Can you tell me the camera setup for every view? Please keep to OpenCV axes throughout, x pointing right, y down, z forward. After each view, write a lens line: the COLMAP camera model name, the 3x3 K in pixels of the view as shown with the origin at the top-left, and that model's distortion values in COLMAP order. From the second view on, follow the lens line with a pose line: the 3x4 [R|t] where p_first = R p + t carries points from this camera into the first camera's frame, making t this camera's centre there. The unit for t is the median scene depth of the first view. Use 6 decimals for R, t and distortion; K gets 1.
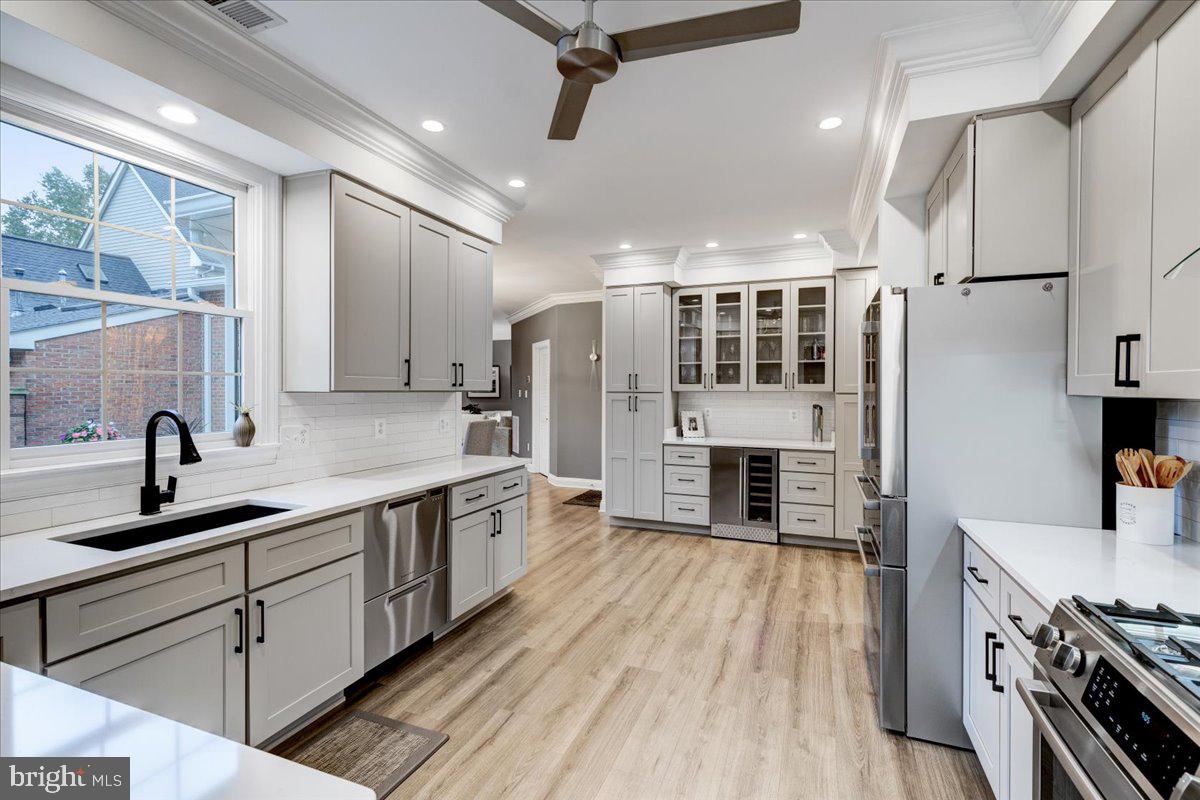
lens RADIAL K [[541.4, 0, 598.4], [0, 541.4, 393.8], [0, 0, 1]] dist [0.008516, -0.002519]
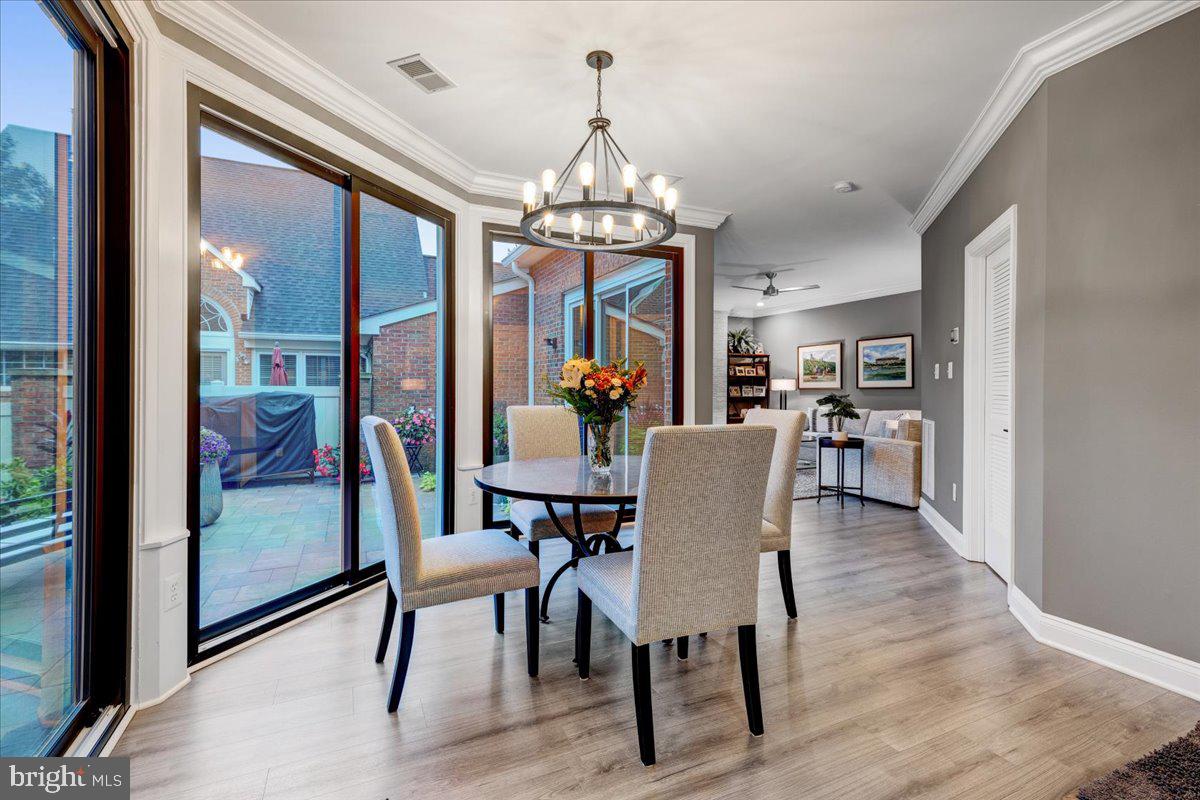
lens RADIAL K [[541.4, 0, 606.5], [0, 541.4, 389.9], [0, 0, 1]] dist [0.008516, -0.002519]
pose [[0.740662, 0.001395, -0.671877, -0.113298], [-0.006477, 0.999966, -0.005064, 0.054085], [0.671847, 0.008102, 0.740646, 1.271126]]
